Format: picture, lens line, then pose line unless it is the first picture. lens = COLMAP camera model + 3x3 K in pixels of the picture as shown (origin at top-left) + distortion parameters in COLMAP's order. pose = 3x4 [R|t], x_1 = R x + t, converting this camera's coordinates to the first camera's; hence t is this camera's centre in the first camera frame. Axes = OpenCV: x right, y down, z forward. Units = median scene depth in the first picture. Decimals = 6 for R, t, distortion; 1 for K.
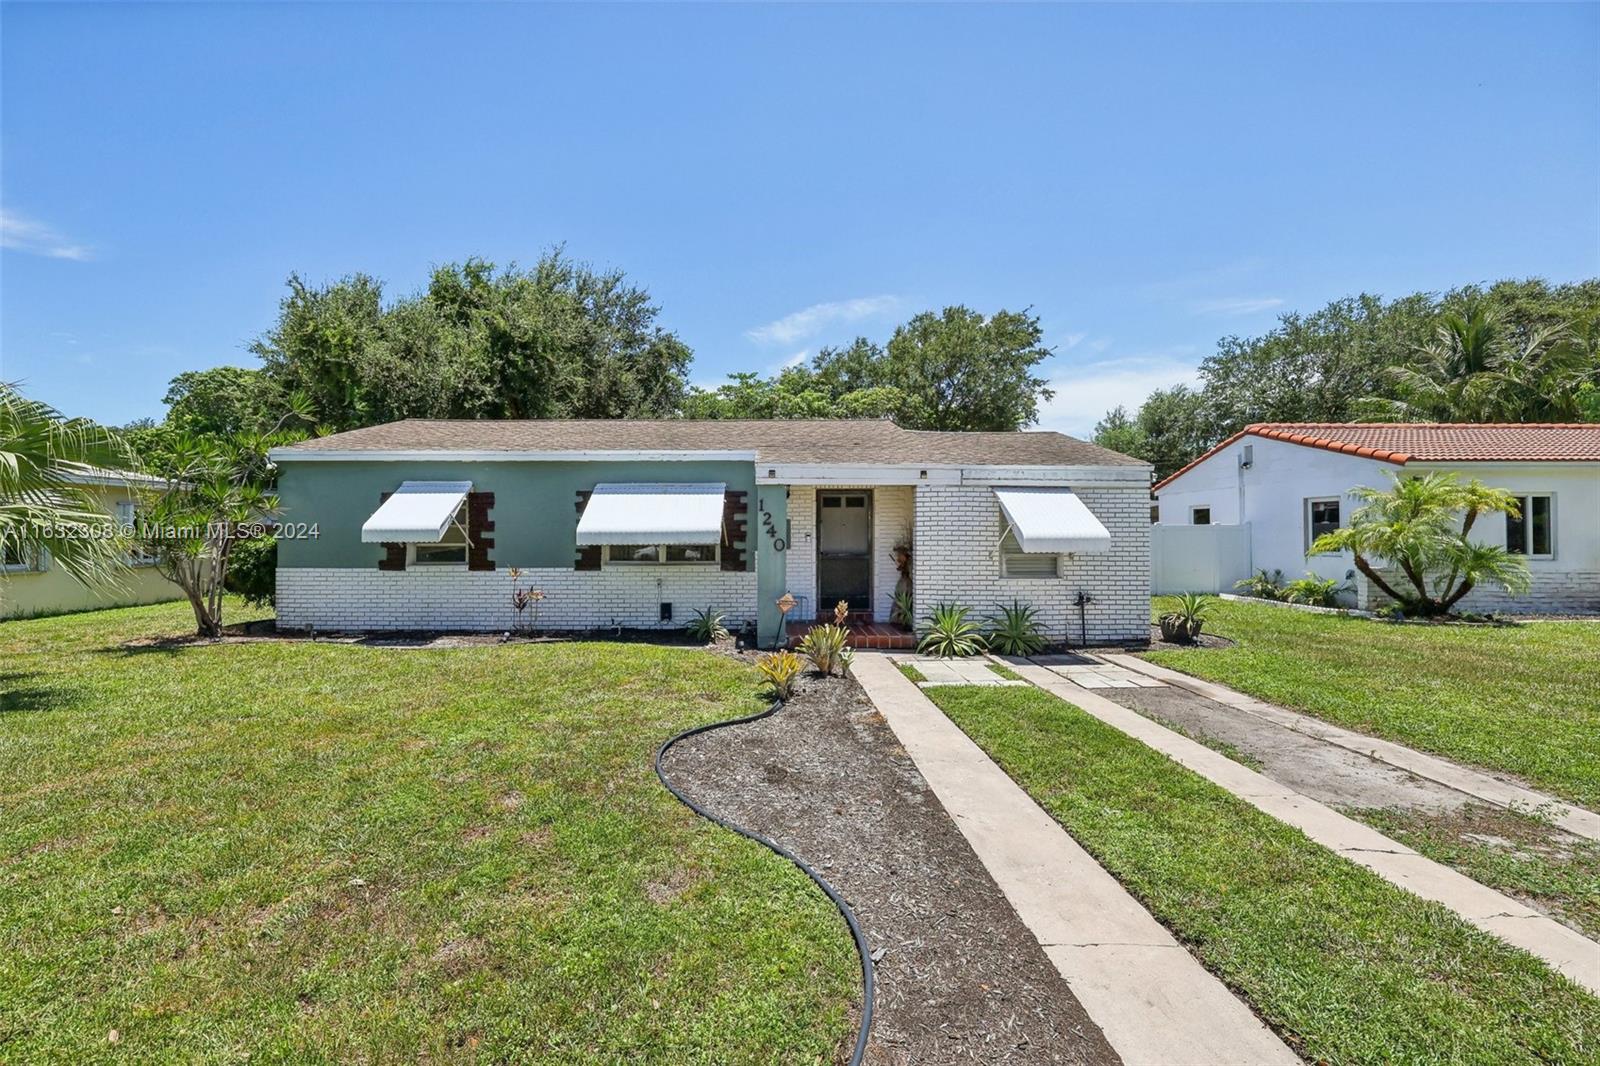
lens RADIAL K [[686.1, 0, 787.5], [0, 686.1, 516.9], [0, 0, 1]] dist [0.003129, -0.000053]
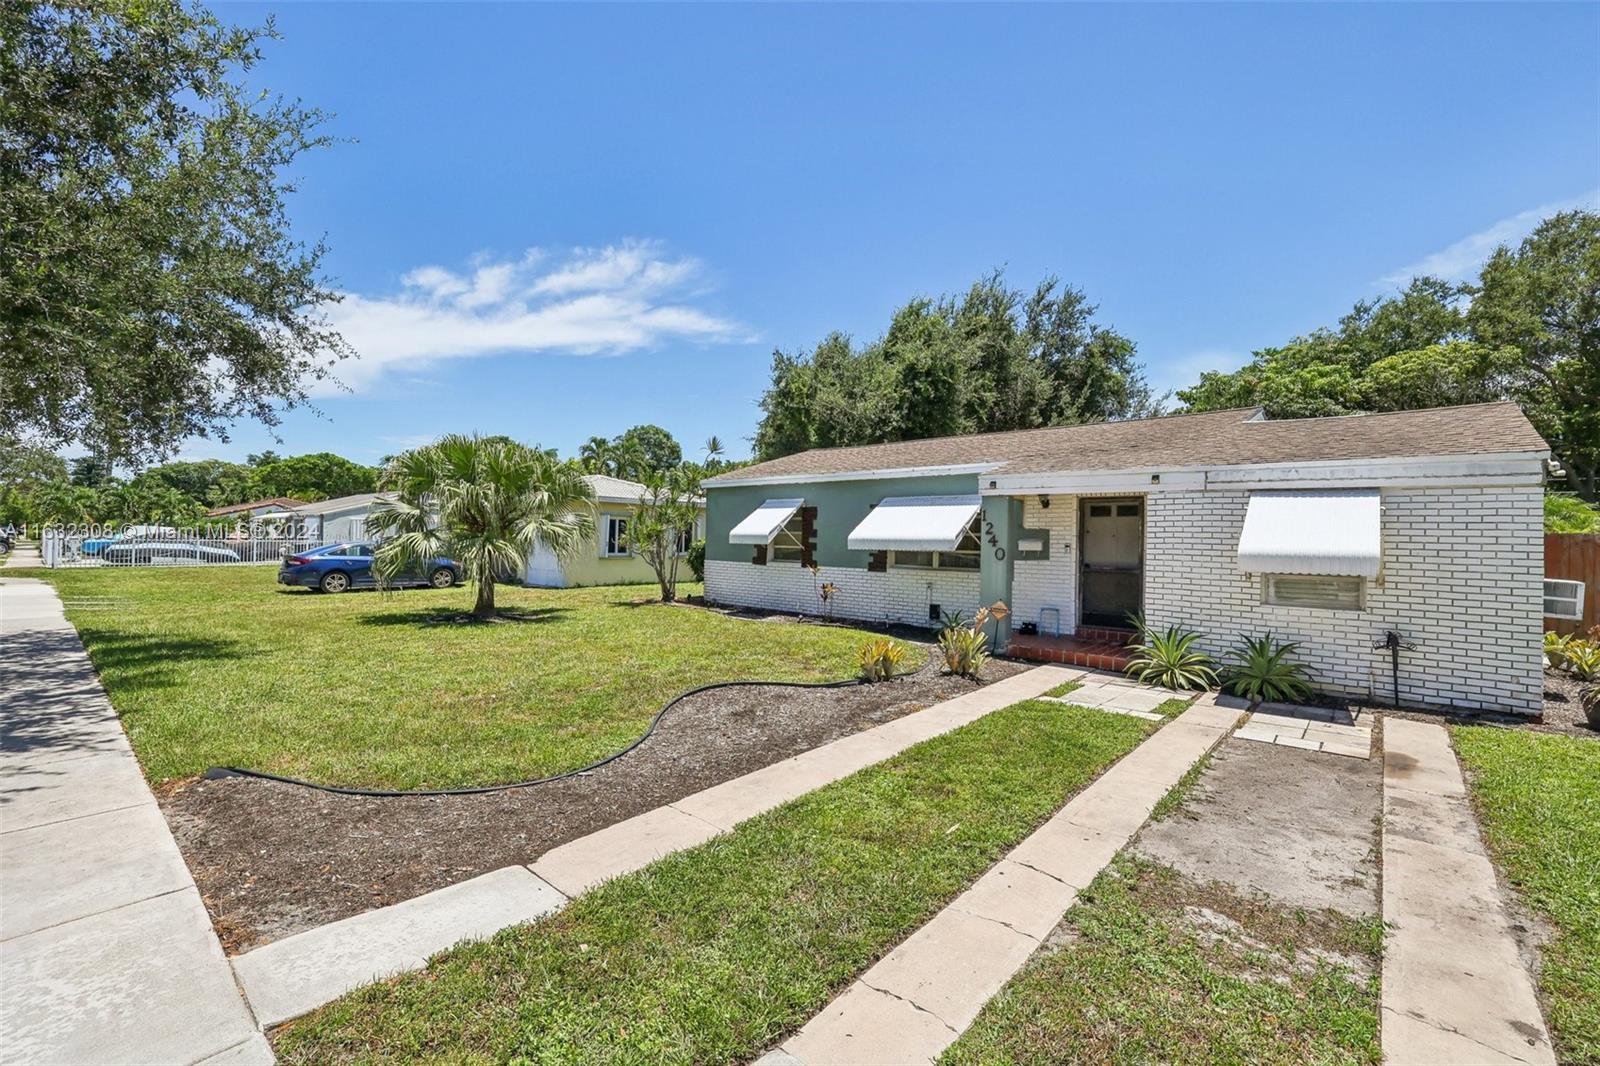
lens RADIAL K [[697.6, 0, 772.2], [0, 697.6, 510.9], [0, 0, 1]] dist [0.017160, -0.000039]
pose [[0.727037, -0.012169, -0.686490, 0.401745], [-0.002911, 0.999779, -0.020805, -0.000713], [0.686592, 0.017124, 0.726841, 0.003002]]
